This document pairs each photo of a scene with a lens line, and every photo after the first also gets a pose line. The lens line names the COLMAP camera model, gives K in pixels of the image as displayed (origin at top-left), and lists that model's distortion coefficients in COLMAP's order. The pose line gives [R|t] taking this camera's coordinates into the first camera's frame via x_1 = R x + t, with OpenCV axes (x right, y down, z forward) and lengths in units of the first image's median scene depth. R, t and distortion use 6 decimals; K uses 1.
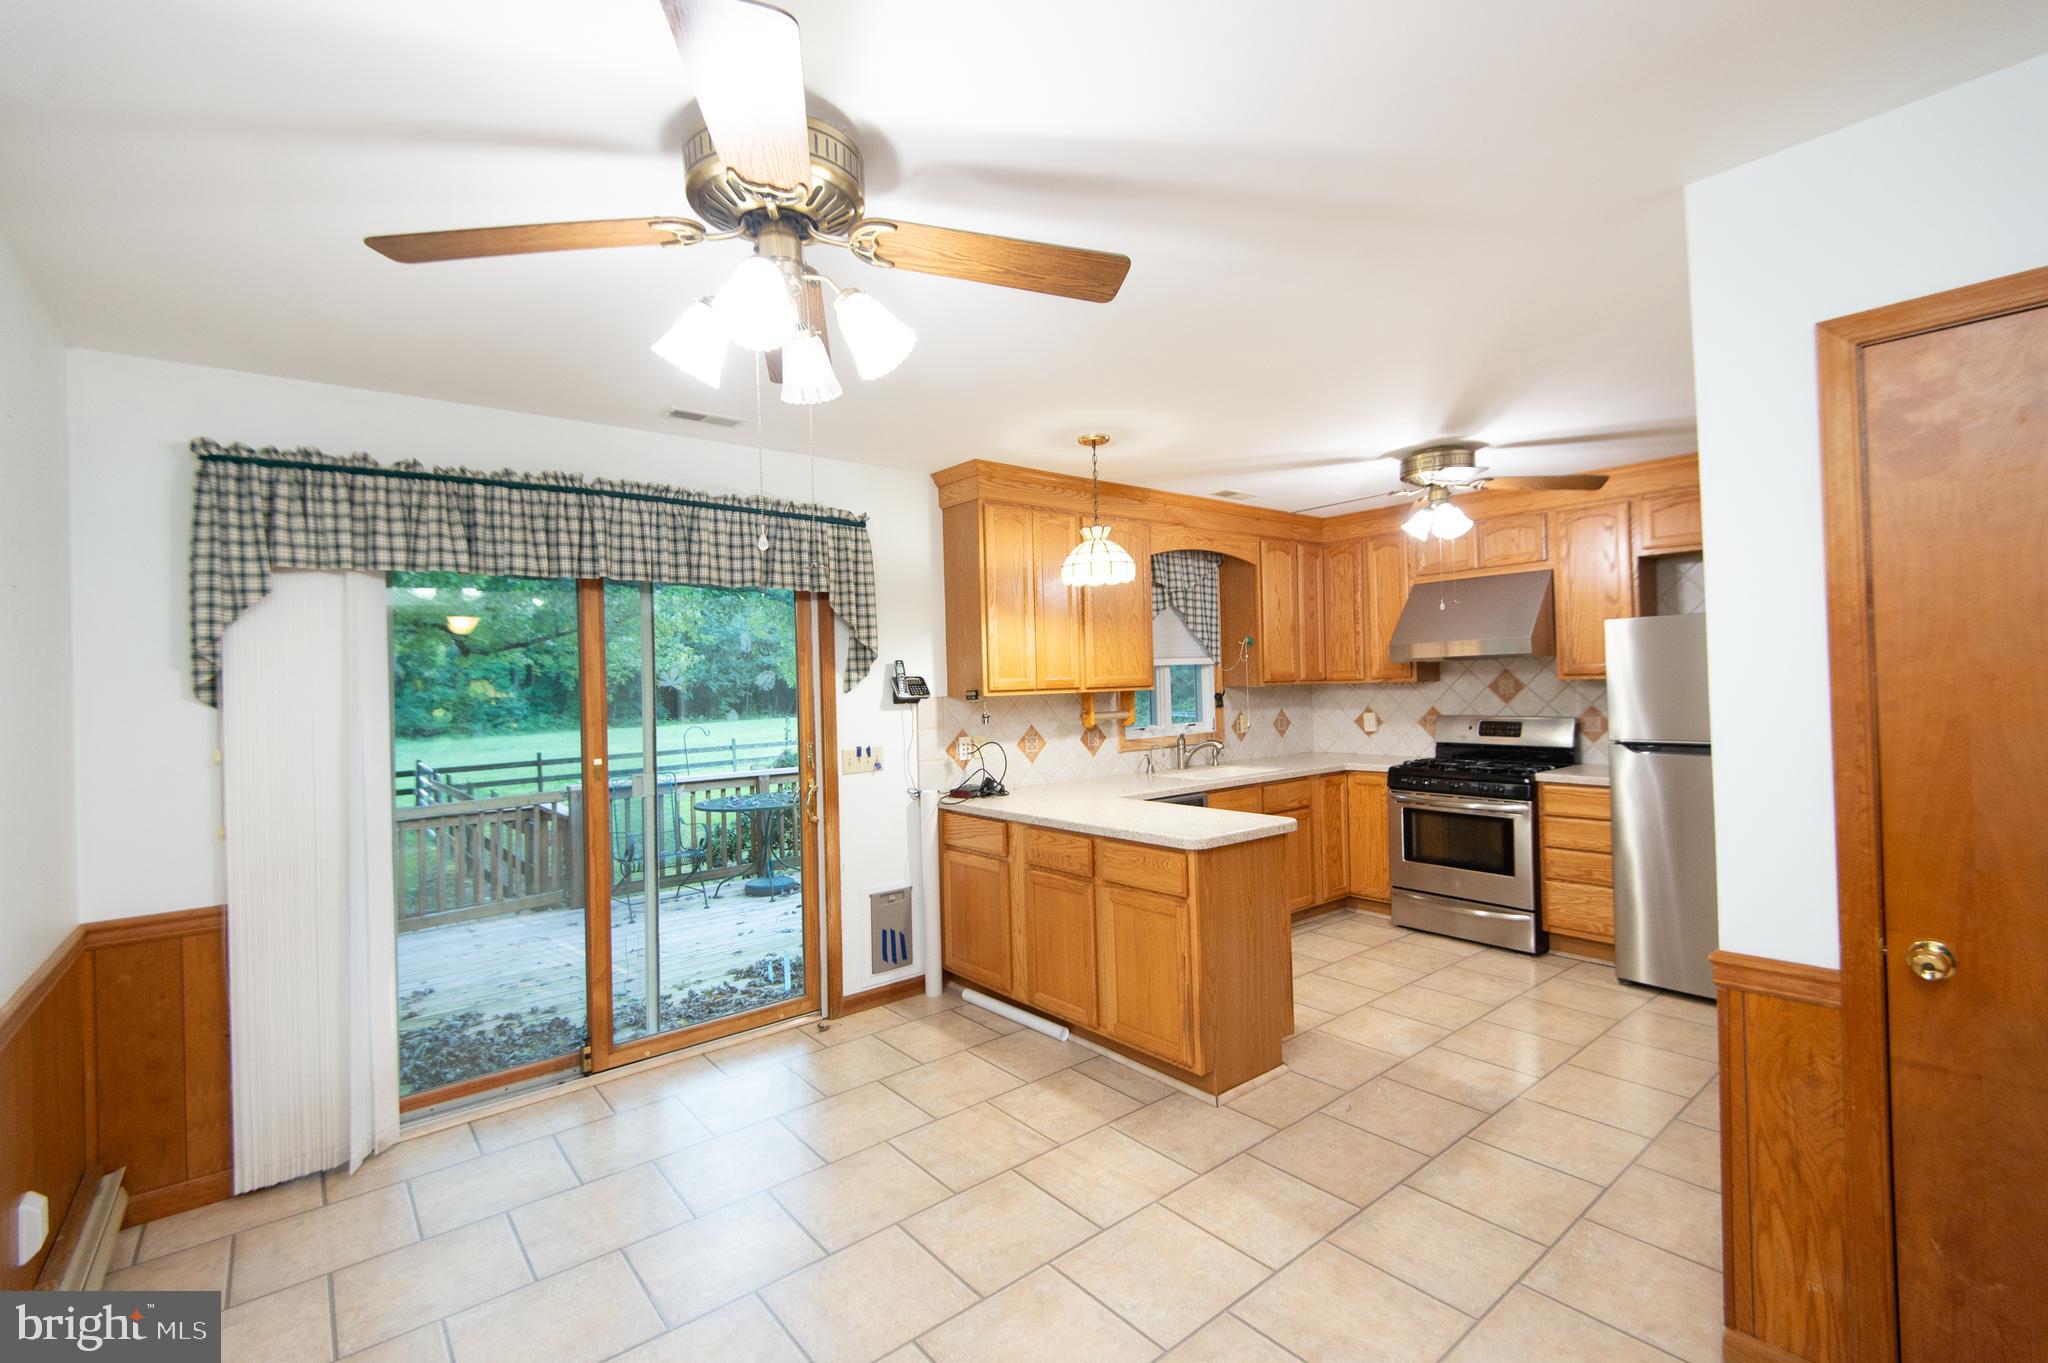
lens RADIAL K [[891.6, 0, 1024.6], [0, 891.6, 675.1], [0, 0, 1]] dist [0.033783, -0.022276]
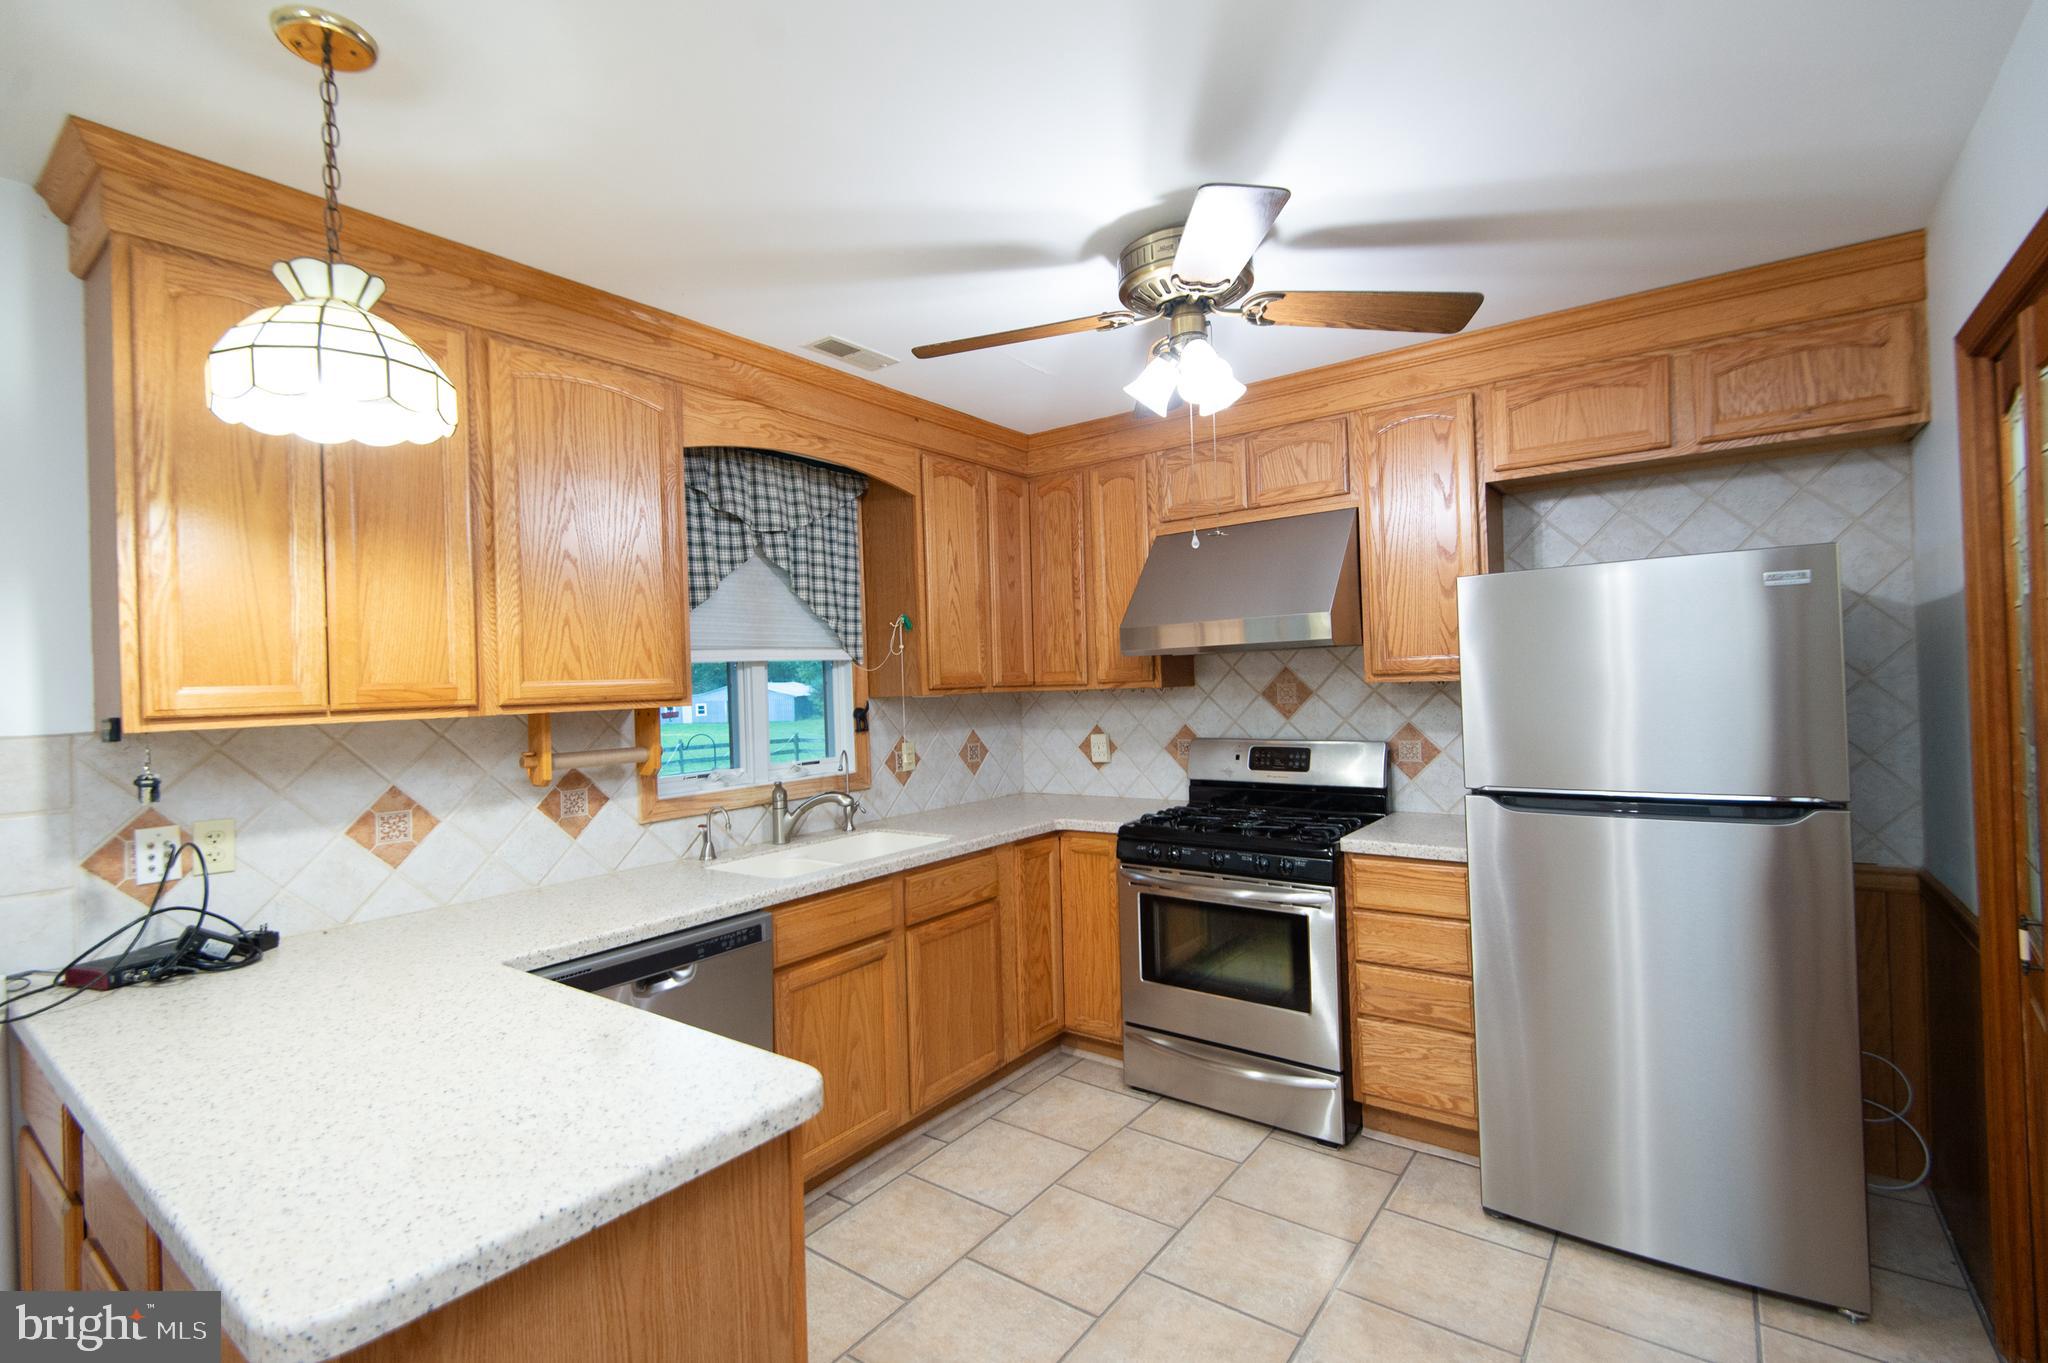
lens RADIAL K [[913.5, 0, 1028.1], [0, 913.5, 674.8], [0, 0, 1]] dist [0.040646, -0.027527]
pose [[0.968968, -0.003745, 0.247159, 0.236140], [0.005399, 0.999967, -0.006015, 0.002494], [-0.247129, 0.007163, 0.968956, 0.502003]]
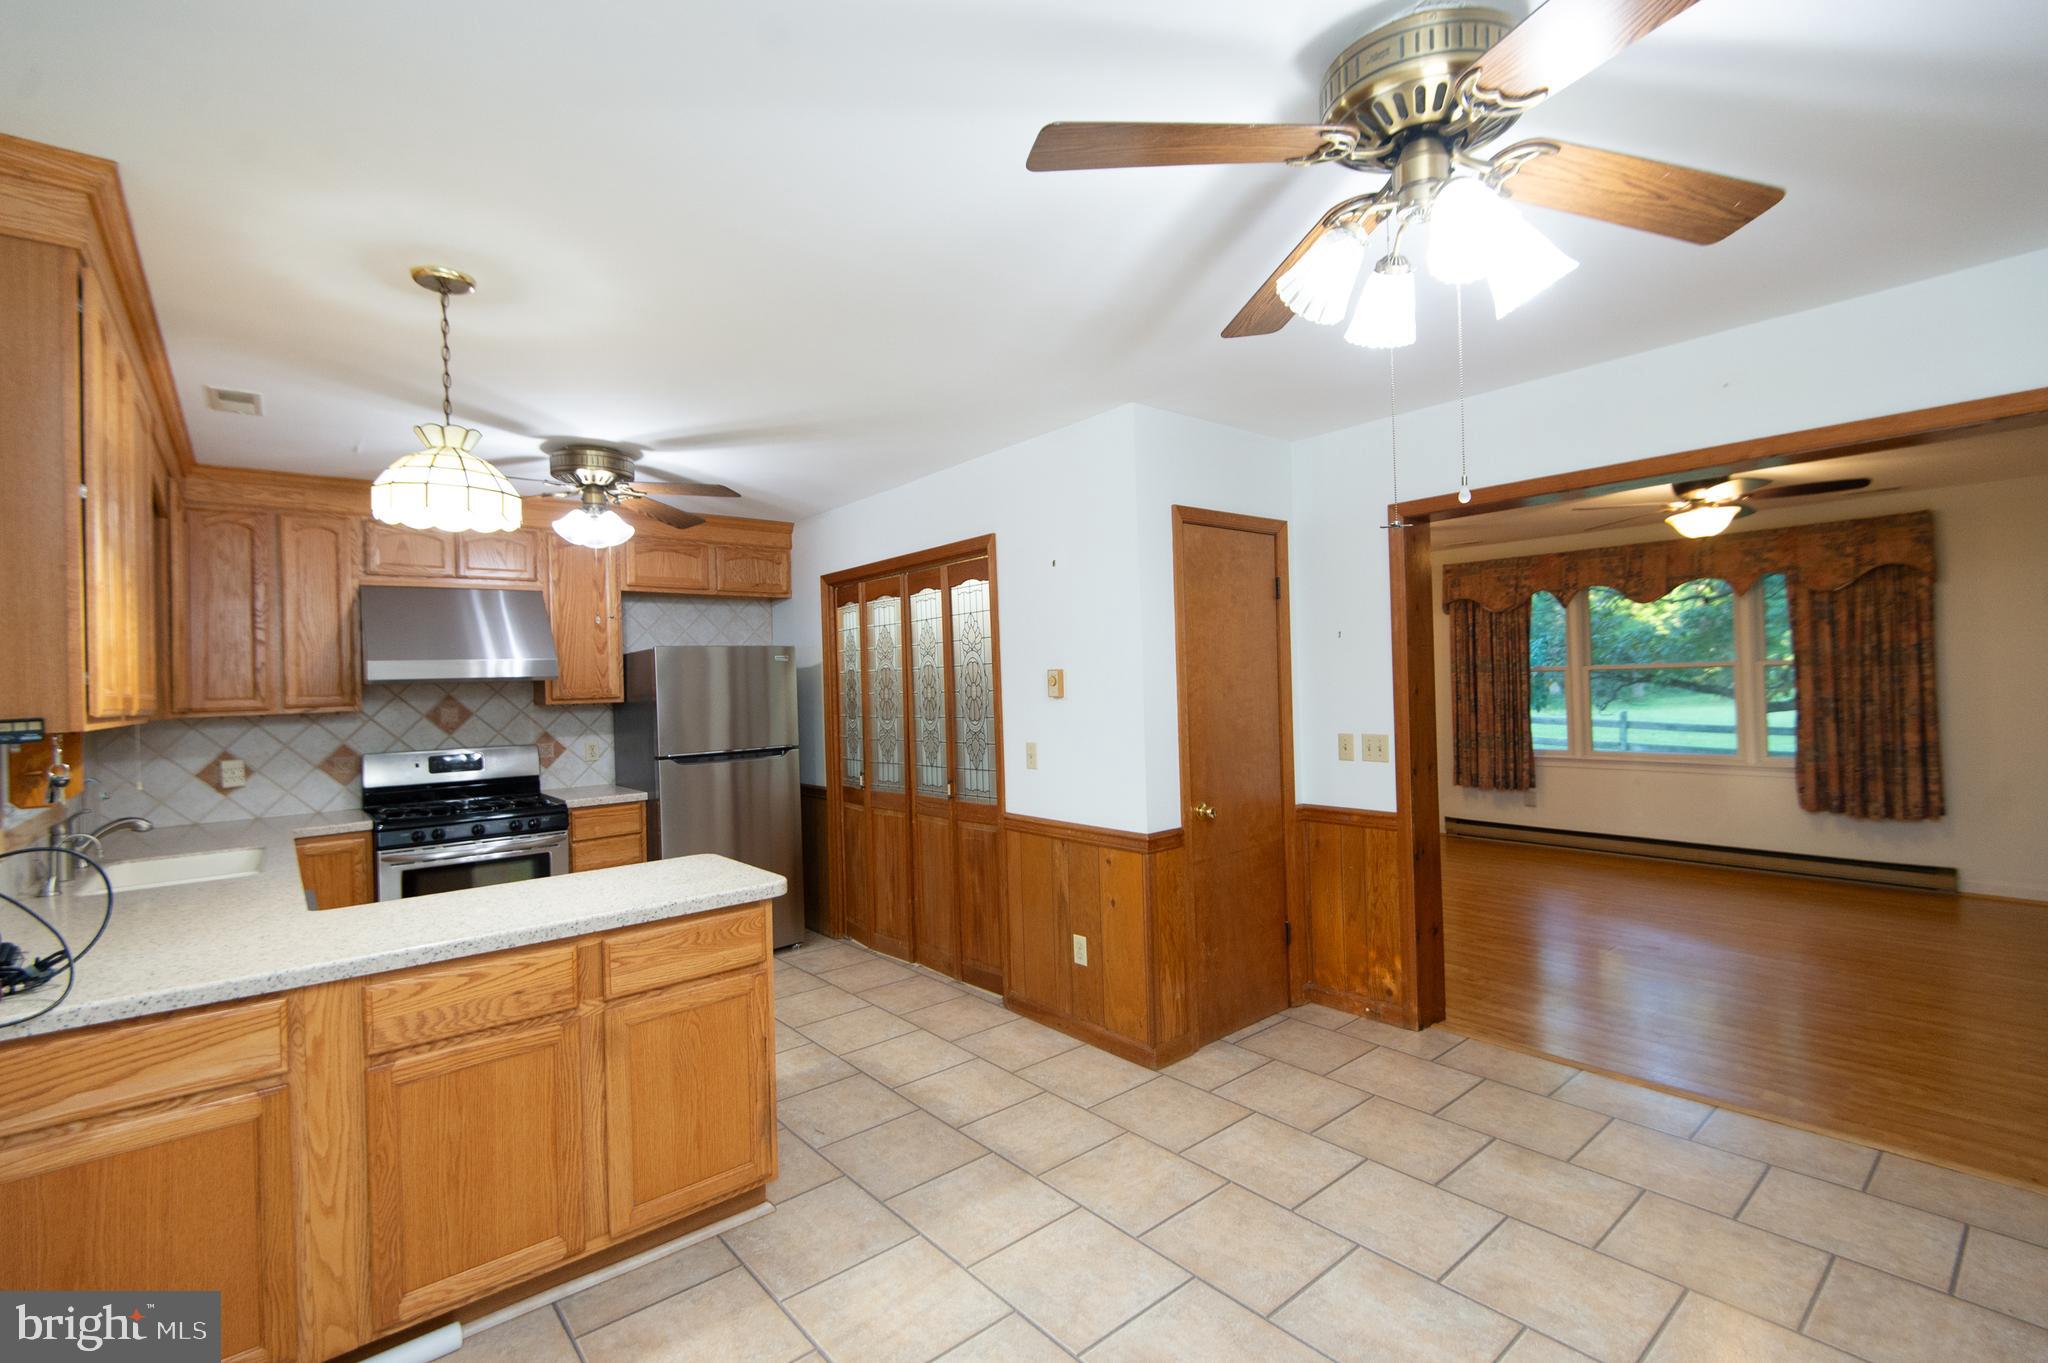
lens RADIAL K [[913.5, 0, 1028.1], [0, 913.5, 674.8], [0, 0, 1]] dist [0.040646, -0.027527]
pose [[-0.010181, 0.032866, 0.999408, -0.473339], [0.022279, 0.999219, -0.032632, 0.019698], [-0.999700, 0.021933, -0.010905, 0.565068]]
